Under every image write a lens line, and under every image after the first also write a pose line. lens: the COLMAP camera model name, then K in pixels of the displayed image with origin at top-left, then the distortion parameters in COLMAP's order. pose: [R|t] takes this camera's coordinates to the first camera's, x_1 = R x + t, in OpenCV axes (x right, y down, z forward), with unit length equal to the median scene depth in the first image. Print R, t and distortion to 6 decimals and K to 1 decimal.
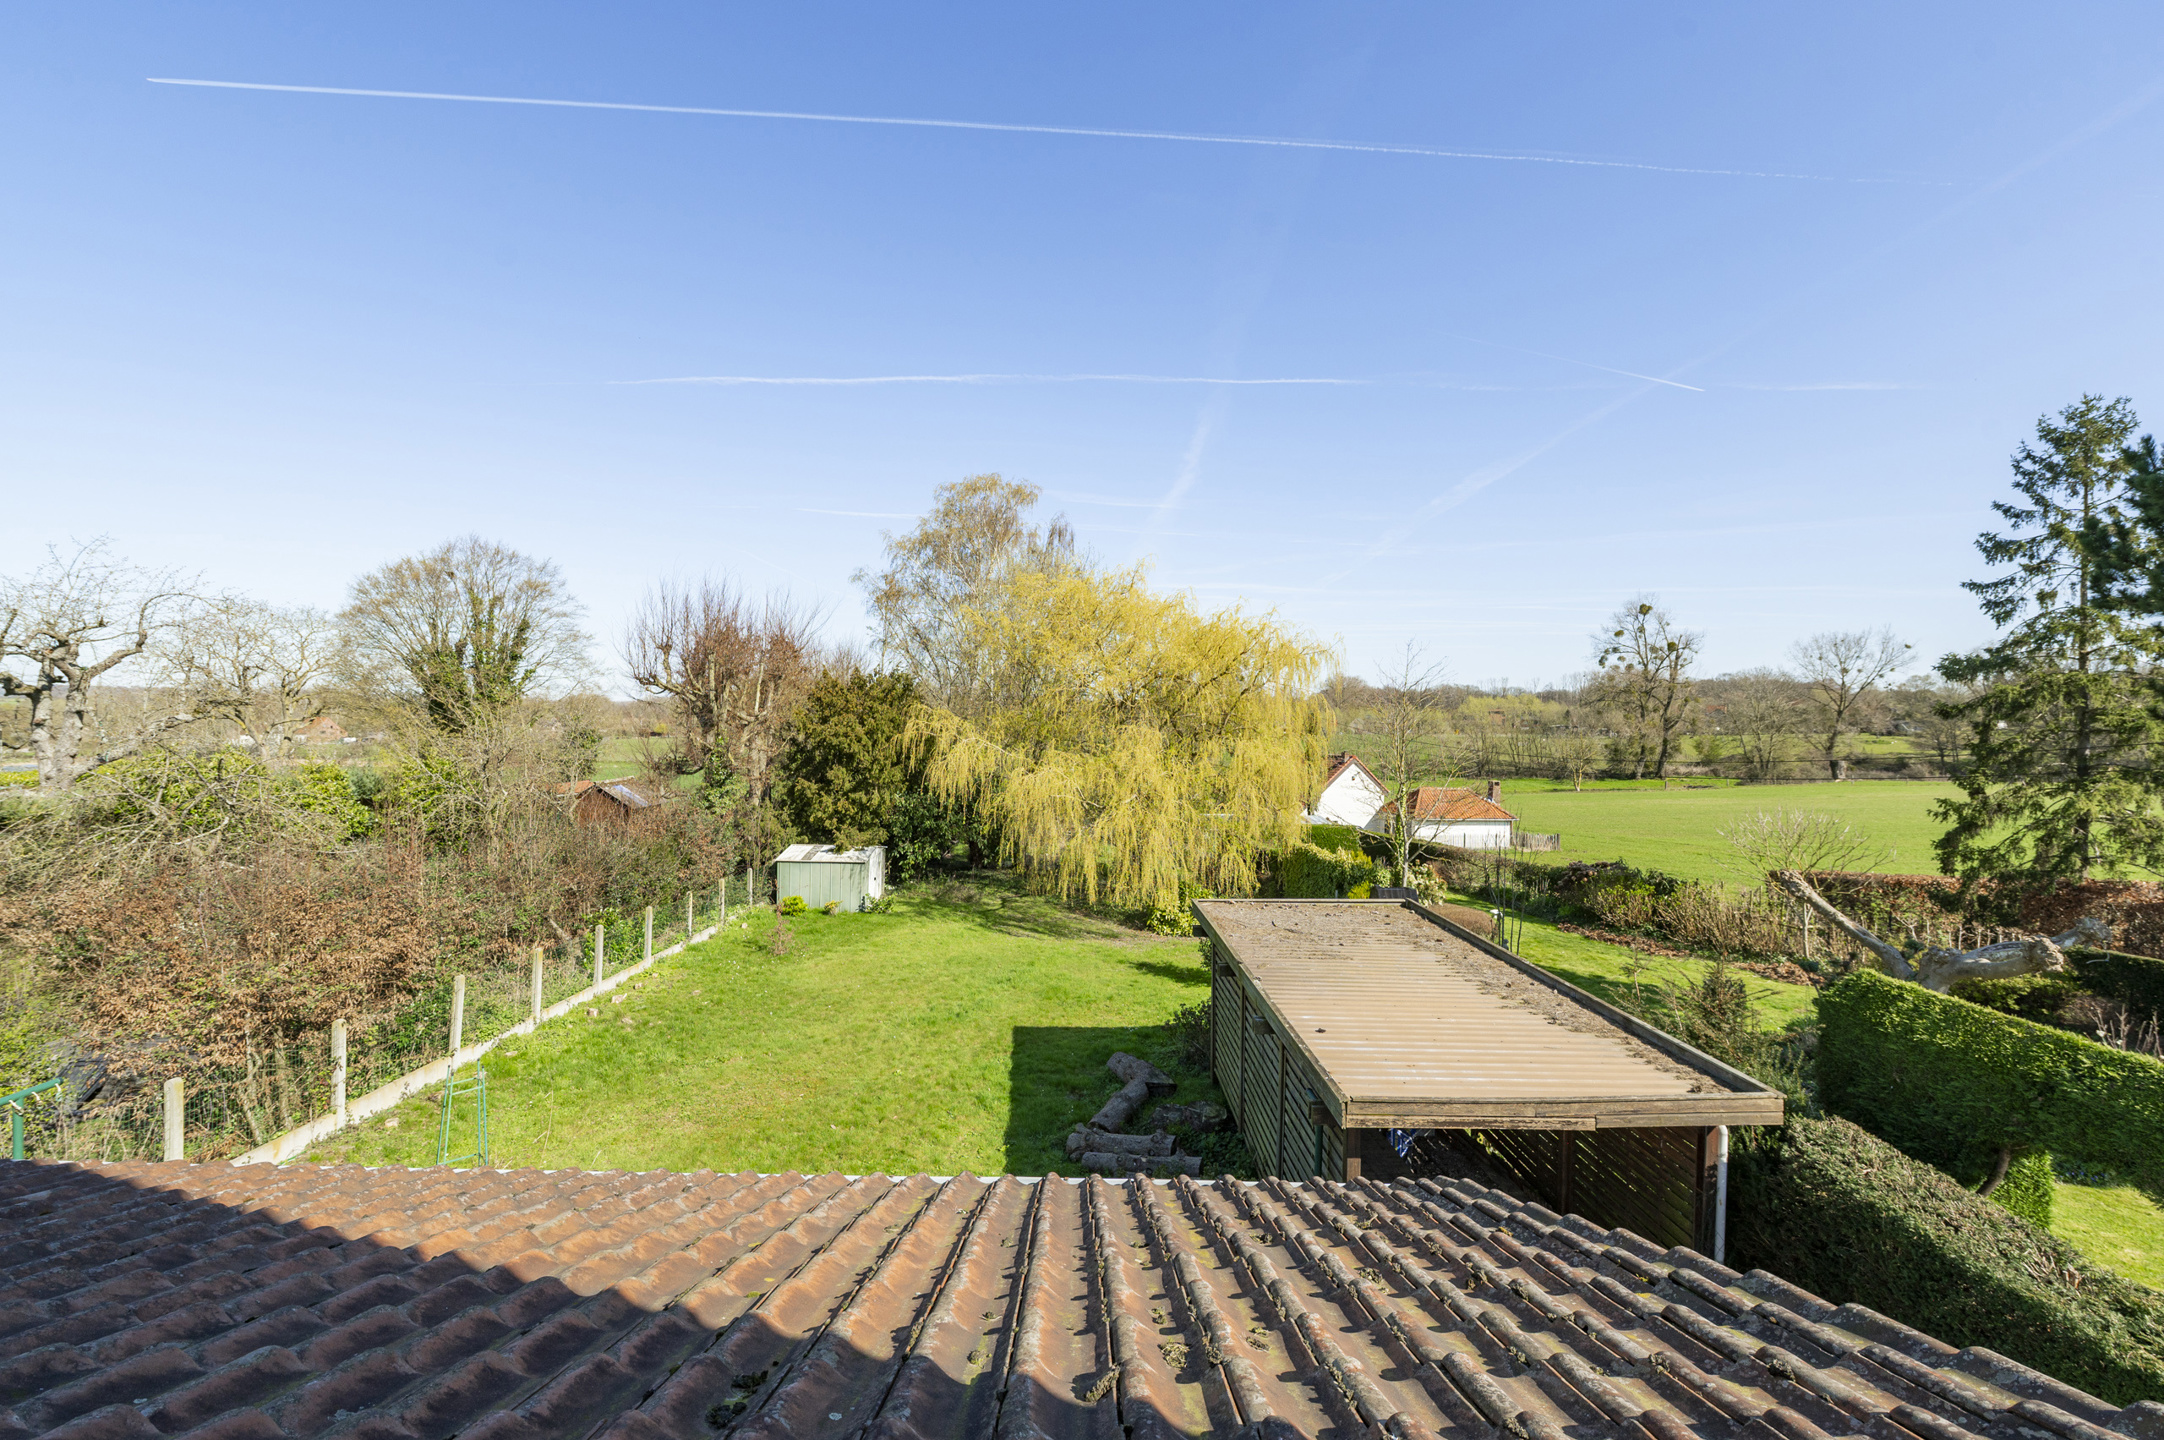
lens RADIAL K [[888.3, 0, 1082.0], [0, 888.3, 720.0], [0, 0, 1]] dist [0.000711, -0.000126]
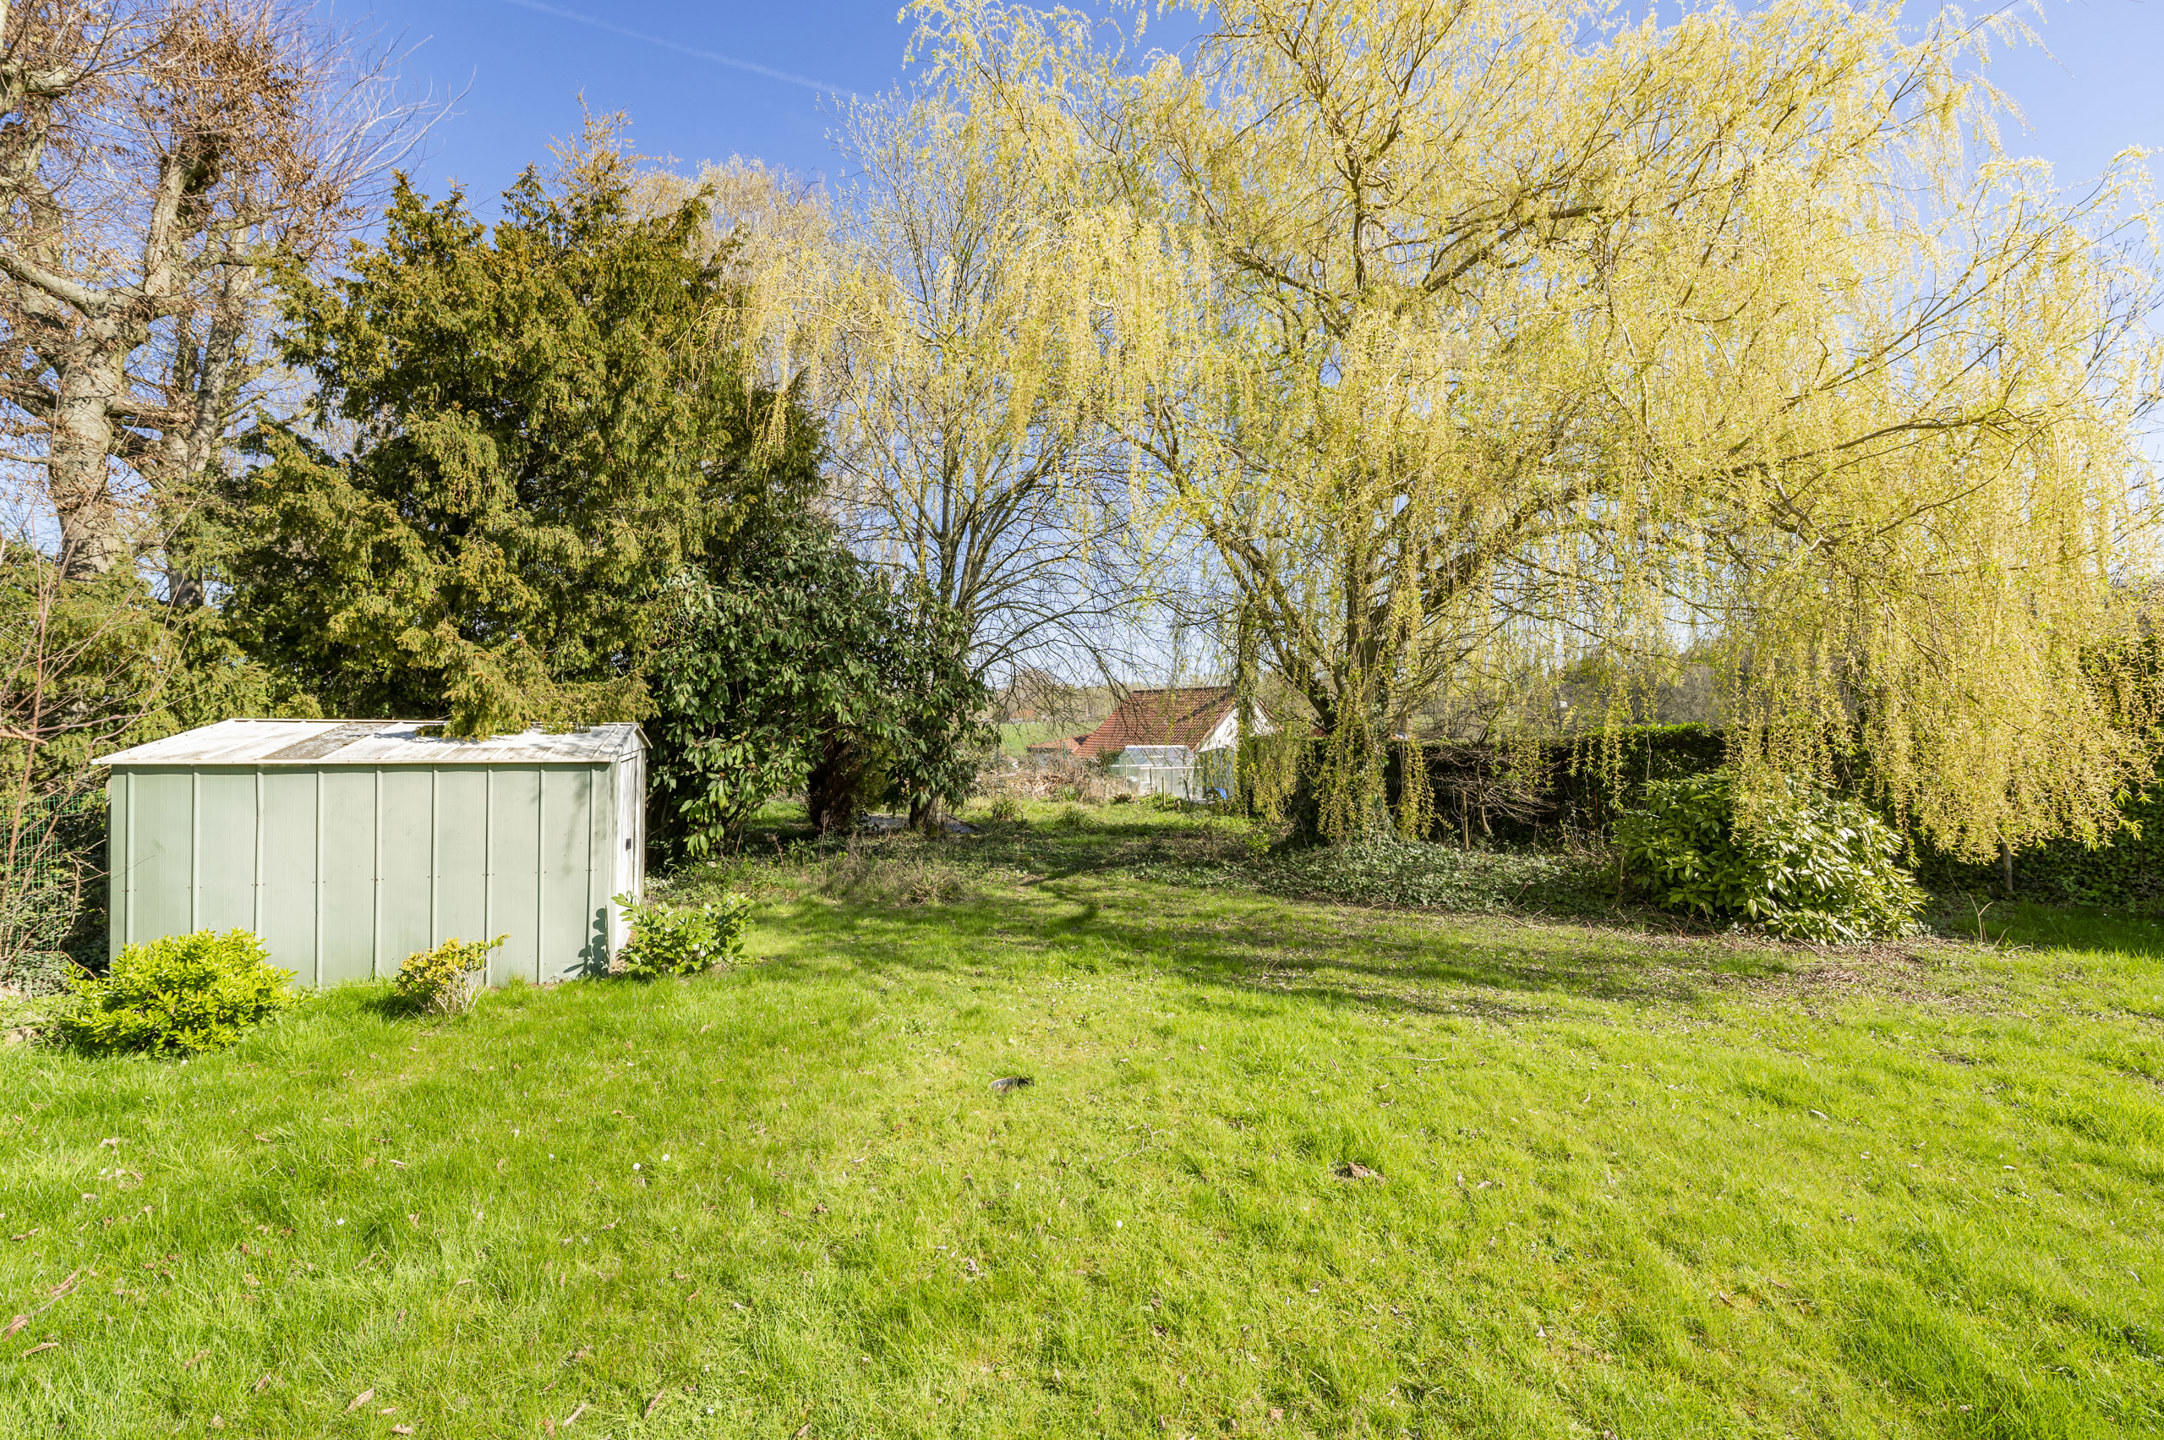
lens RADIAL K [[888.3, 0, 1082.0], [0, 888.3, 720.0], [0, 0, 1]] dist [0.000711, -0.000126]
pose [[0.932505, -0.007578, 0.361078, -0.209437], [0.011143, 0.999908, -0.007790, 0.149902], [-0.360985, 0.011288, 0.932503, 0.726082]]
